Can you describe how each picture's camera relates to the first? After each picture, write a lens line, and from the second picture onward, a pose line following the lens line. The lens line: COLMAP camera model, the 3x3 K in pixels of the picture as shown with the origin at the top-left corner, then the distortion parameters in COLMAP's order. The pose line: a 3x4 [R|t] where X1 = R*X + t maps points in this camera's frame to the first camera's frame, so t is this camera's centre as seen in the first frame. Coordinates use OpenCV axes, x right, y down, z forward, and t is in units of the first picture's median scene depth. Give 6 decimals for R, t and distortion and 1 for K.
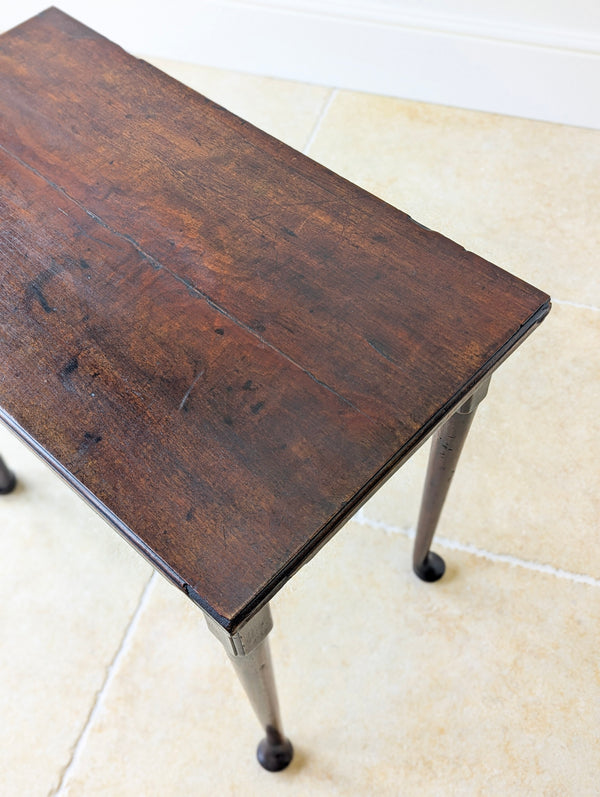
lens RADIAL K [[886.0, 0, 325.1], [0, 886.0, 398.6], [0, 0, 1]] dist [0.056774, -0.036632]
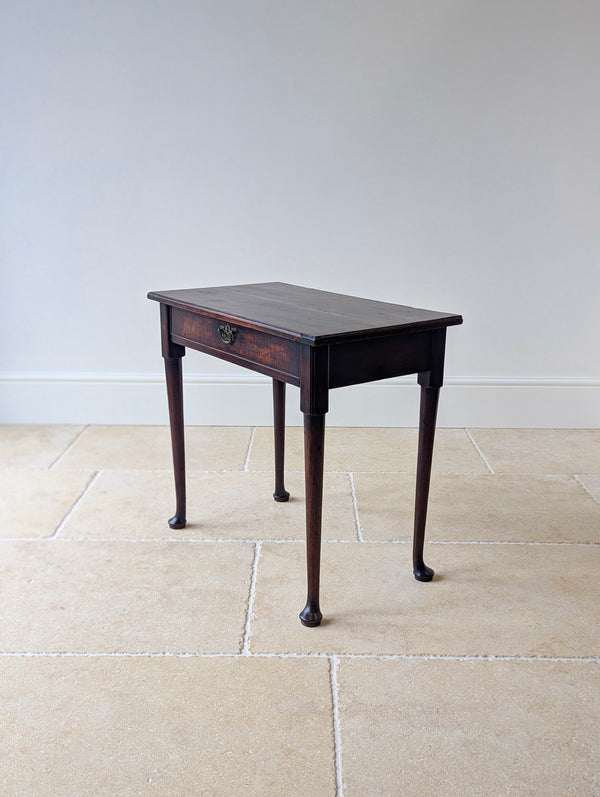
lens RADIAL K [[883.1, 0, 319.9], [0, 883.1, 401.0], [0, 0, 1]] dist [0.066771, -0.050371]
pose [[0.952160, -0.042533, 0.302626, -0.846656], [0.226511, 0.762972, -0.605447, 1.475608], [-0.205144, 0.645030, 0.736106, -0.612870]]
